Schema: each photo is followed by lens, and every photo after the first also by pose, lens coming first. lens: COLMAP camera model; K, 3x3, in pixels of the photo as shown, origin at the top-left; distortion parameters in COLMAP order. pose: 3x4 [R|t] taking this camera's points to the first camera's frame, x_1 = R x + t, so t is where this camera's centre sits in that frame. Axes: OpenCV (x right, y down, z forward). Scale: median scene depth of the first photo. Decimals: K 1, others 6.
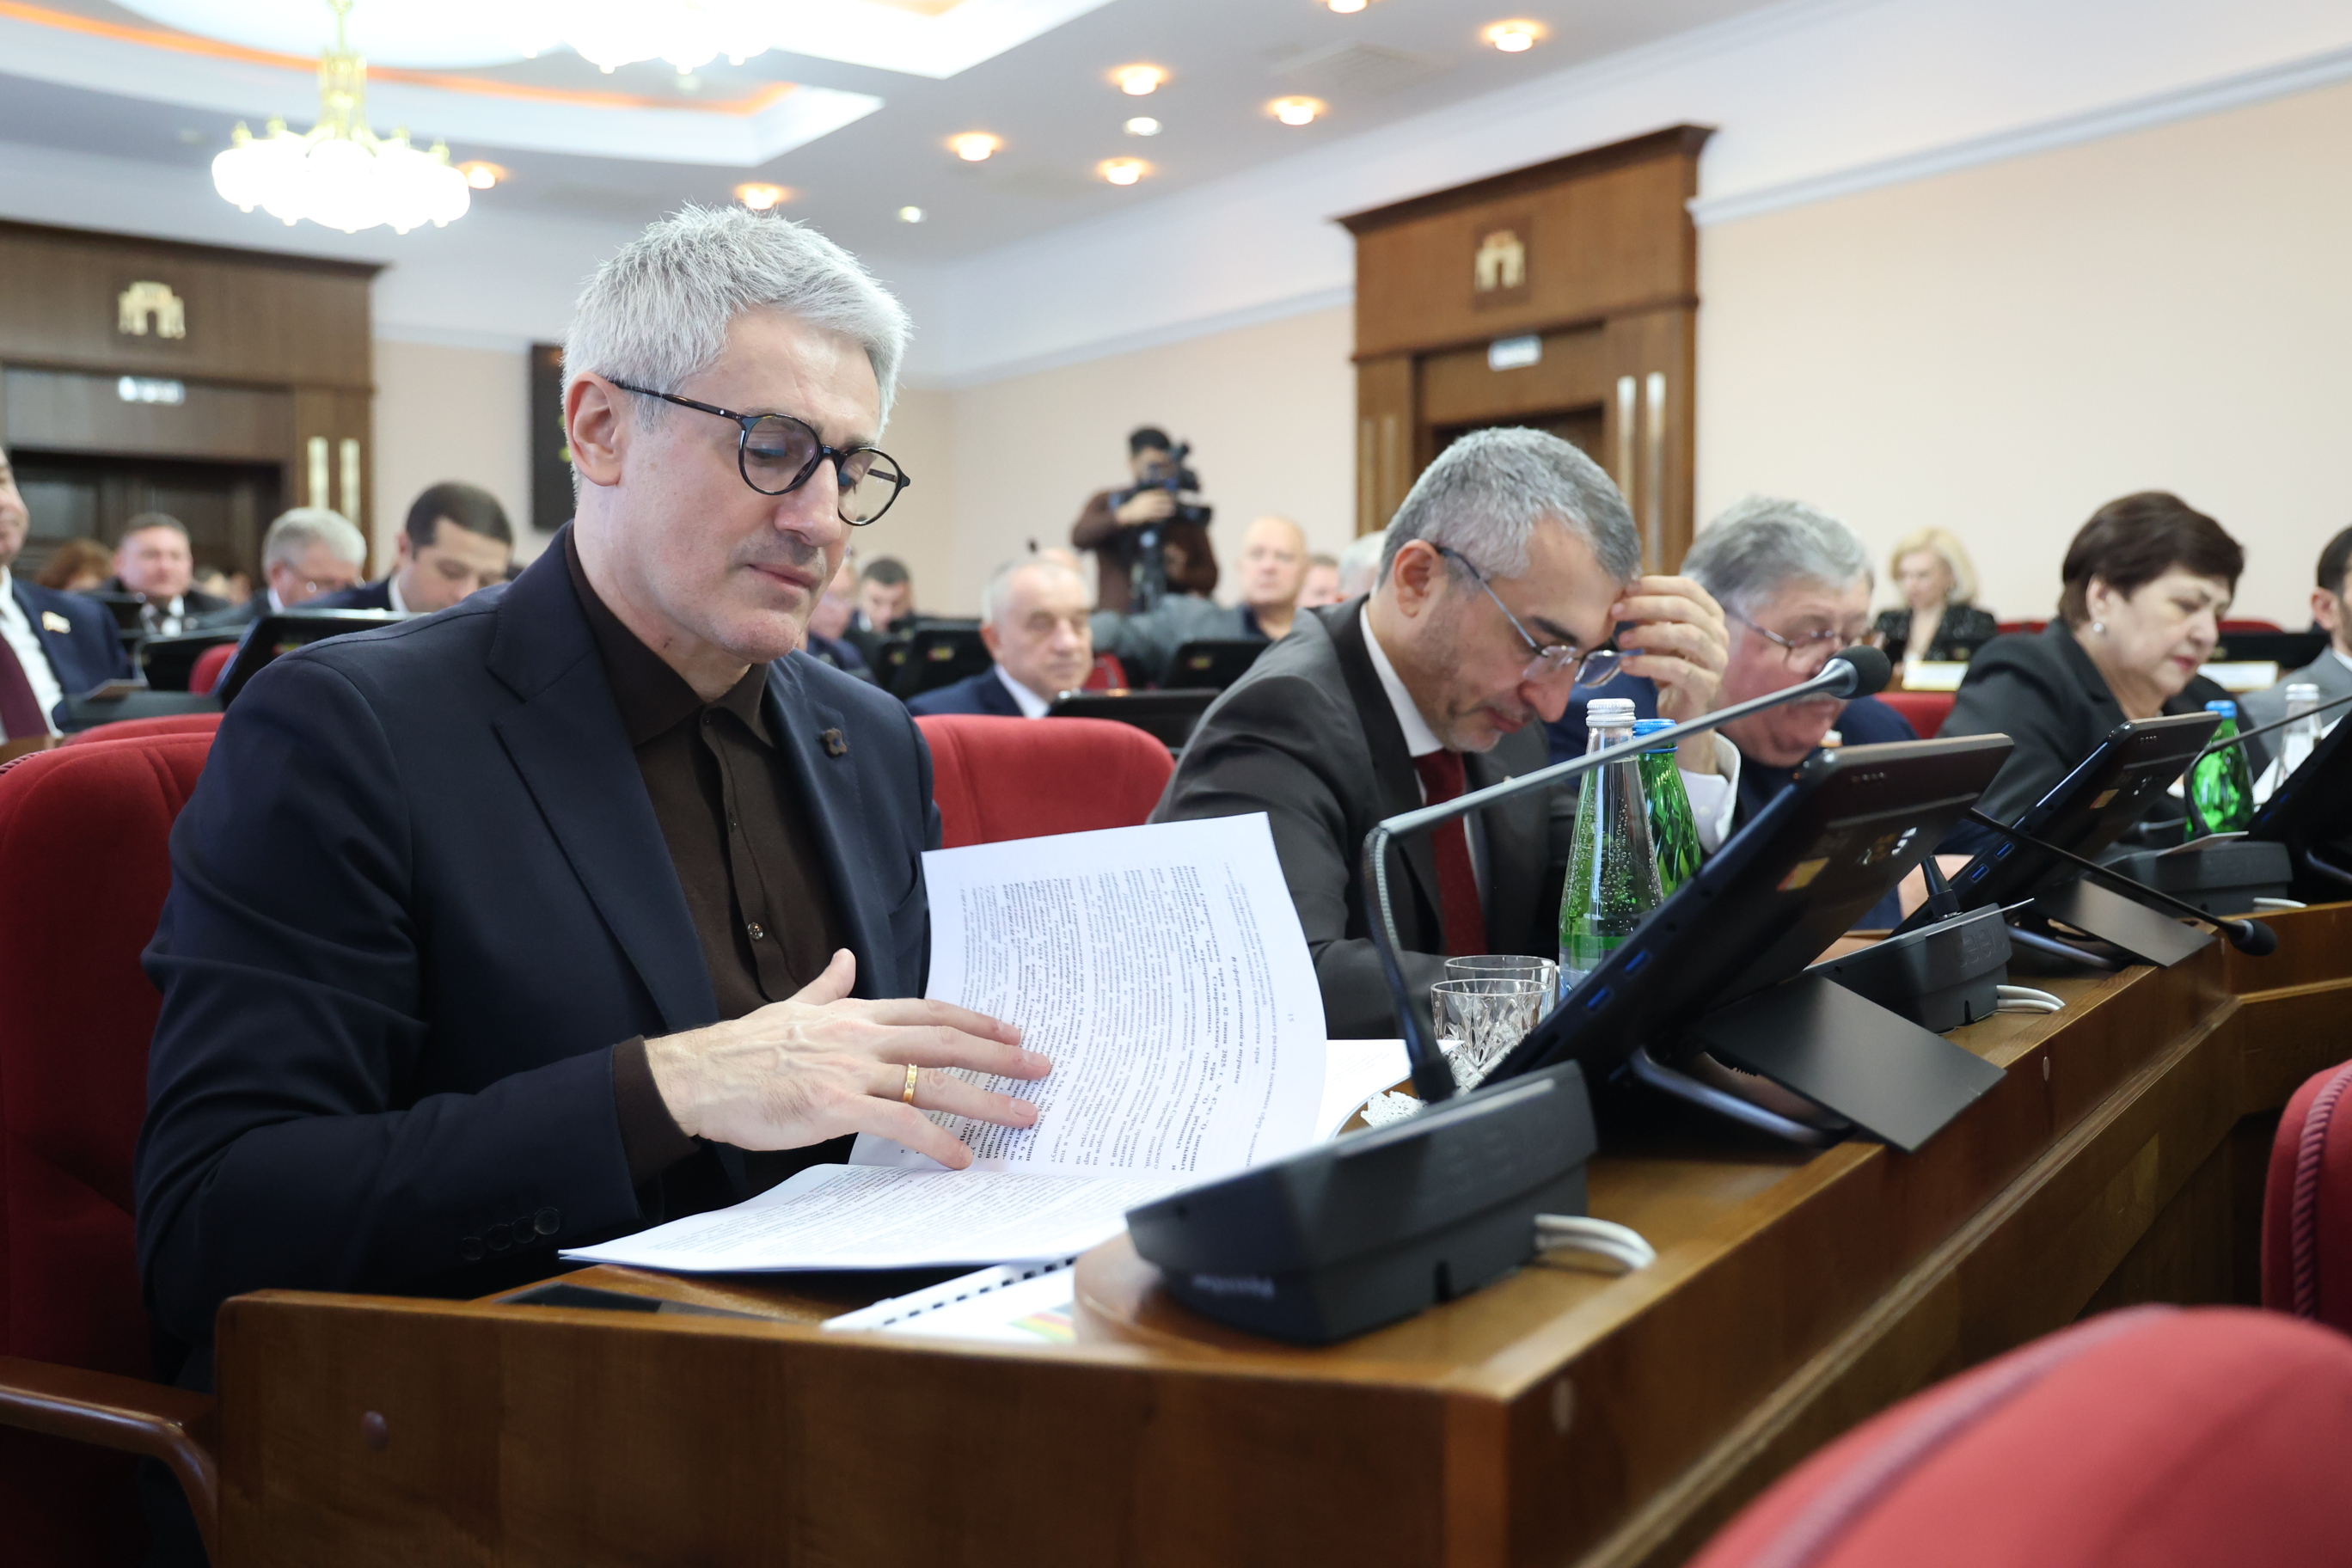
lens RADIAL K [[2241.1, 0, 1179.4], [0, 2241.1, 764.5], [0, 0, 1]] dist [-0.020899, 0.000000]
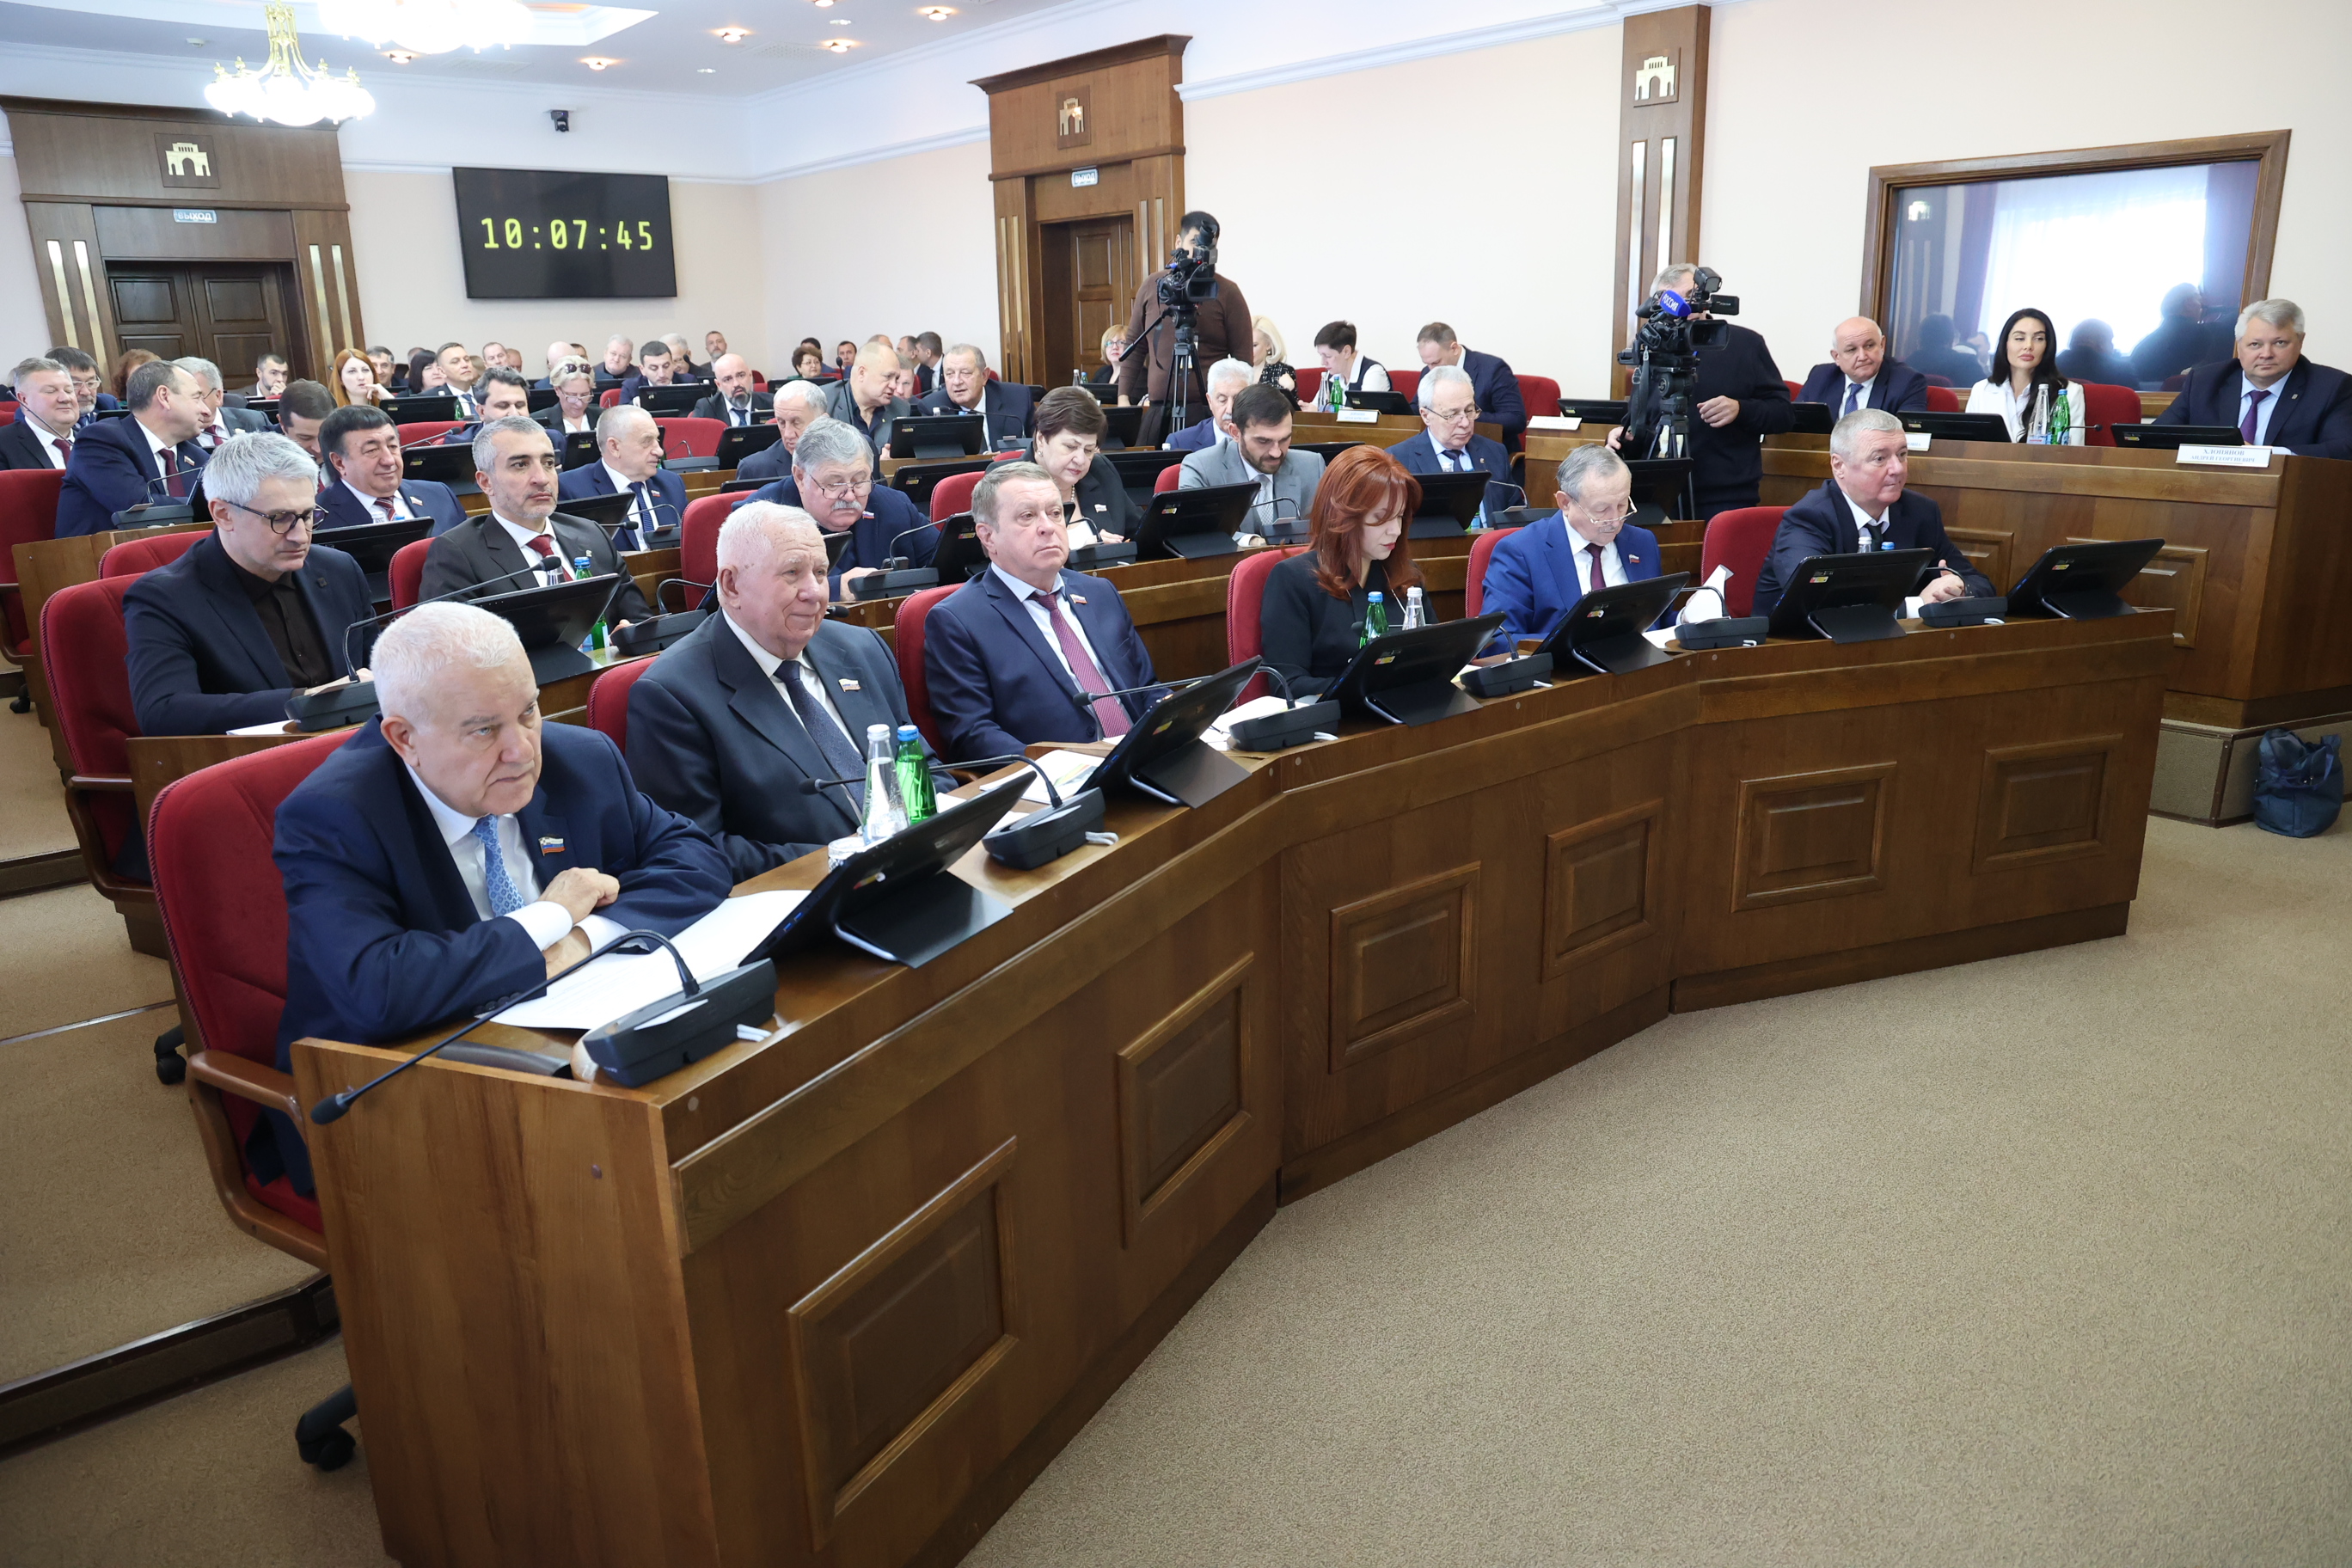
lens RADIAL K [[1601.6, 0, 1177.0], [0, 1601.6, 795.6], [0, 0, 1]] dist [-0.040690, 0.006909]
pose [[0.996745, -0.036421, 0.071927, 0.116610], [0.017987, 0.970115, 0.241979, -0.032151], [-0.078590, -0.239897, 0.967612, -0.186285]]
